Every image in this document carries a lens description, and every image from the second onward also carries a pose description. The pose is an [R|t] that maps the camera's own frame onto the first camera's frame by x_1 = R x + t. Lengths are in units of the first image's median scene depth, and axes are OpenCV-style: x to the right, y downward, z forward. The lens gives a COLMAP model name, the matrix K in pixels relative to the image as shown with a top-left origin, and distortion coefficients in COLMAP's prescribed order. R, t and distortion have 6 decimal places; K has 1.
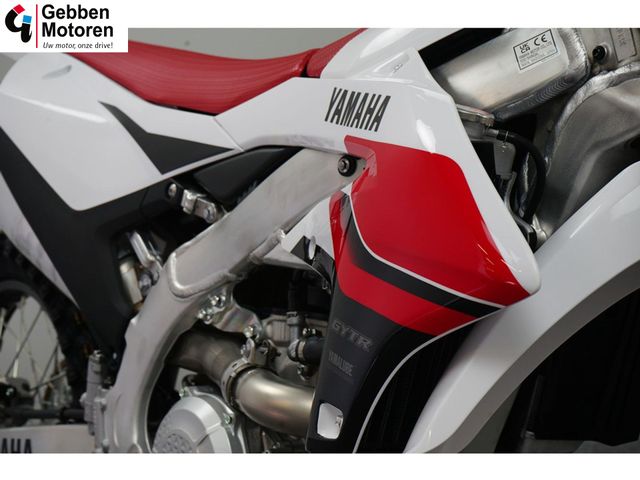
lens RADIAL K [[1251.1, 0, 321.4], [0, 1251.1, 241.0], [0, 0, 1]] dist [0.053608, 0.000000]
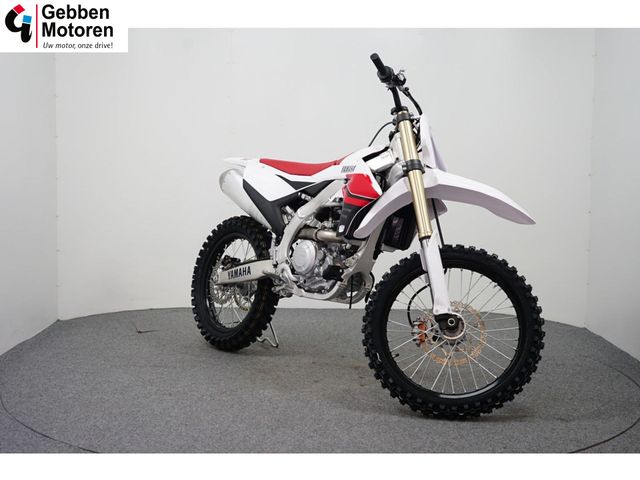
lens RADIAL K [[899.7, 0, 318.8], [0, 899.7, 240.8], [0, 0, 1]] dist [0.220084, 0.000000]
pose [[0.998216, 0.044668, 0.039625, -0.167529], [-0.039434, 0.991469, -0.124238, 0.478765], [-0.044836, 0.122454, 0.991461, -1.903741]]
